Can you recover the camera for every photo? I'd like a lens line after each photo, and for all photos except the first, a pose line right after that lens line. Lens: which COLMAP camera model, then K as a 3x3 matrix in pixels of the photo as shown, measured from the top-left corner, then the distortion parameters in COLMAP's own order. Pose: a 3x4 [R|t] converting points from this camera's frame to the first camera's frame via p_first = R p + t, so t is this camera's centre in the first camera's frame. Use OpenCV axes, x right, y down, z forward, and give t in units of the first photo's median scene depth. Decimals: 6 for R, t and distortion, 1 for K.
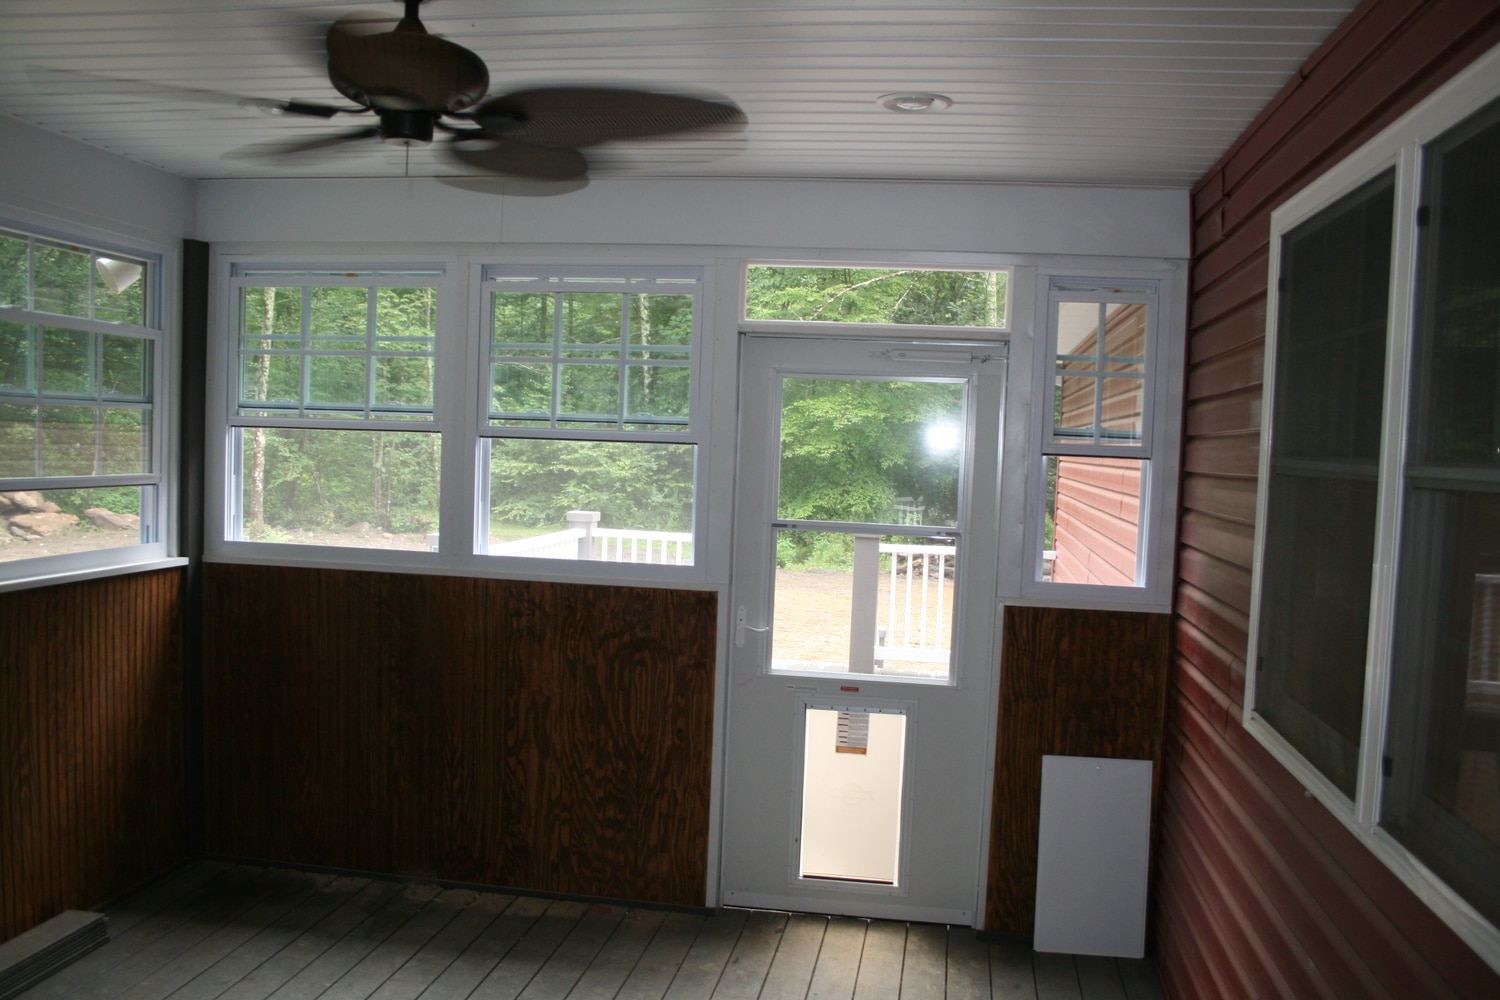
lens RADIAL K [[1313.5, 0, 750.0], [0, 1313.5, 500.0], [0, 0, 1]] dist [-0.181751, 0.312190]
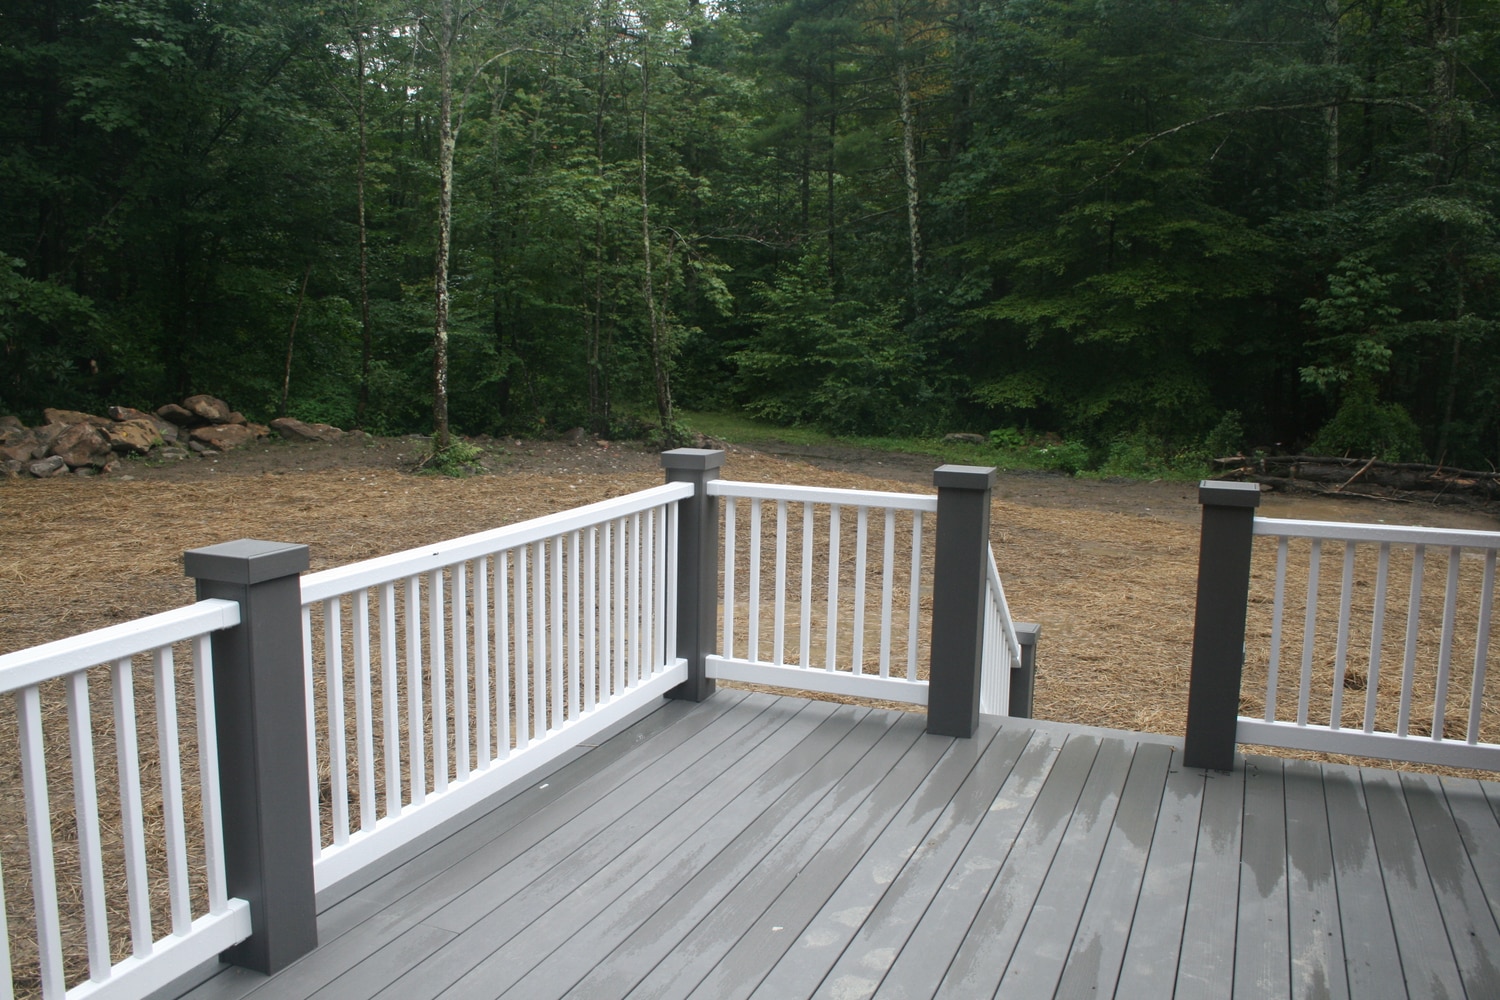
lens RADIAL K [[1313.5, 0, 750.0], [0, 1313.5, 500.0], [0, 0, 1]] dist [-0.181751, 0.312190]
pose [[0.975747, 0.004081, -0.218863, 0.005369], [0.014560, 0.996402, 0.083492, -0.004954], [0.218417, -0.084654, 0.972177, 0.133051]]
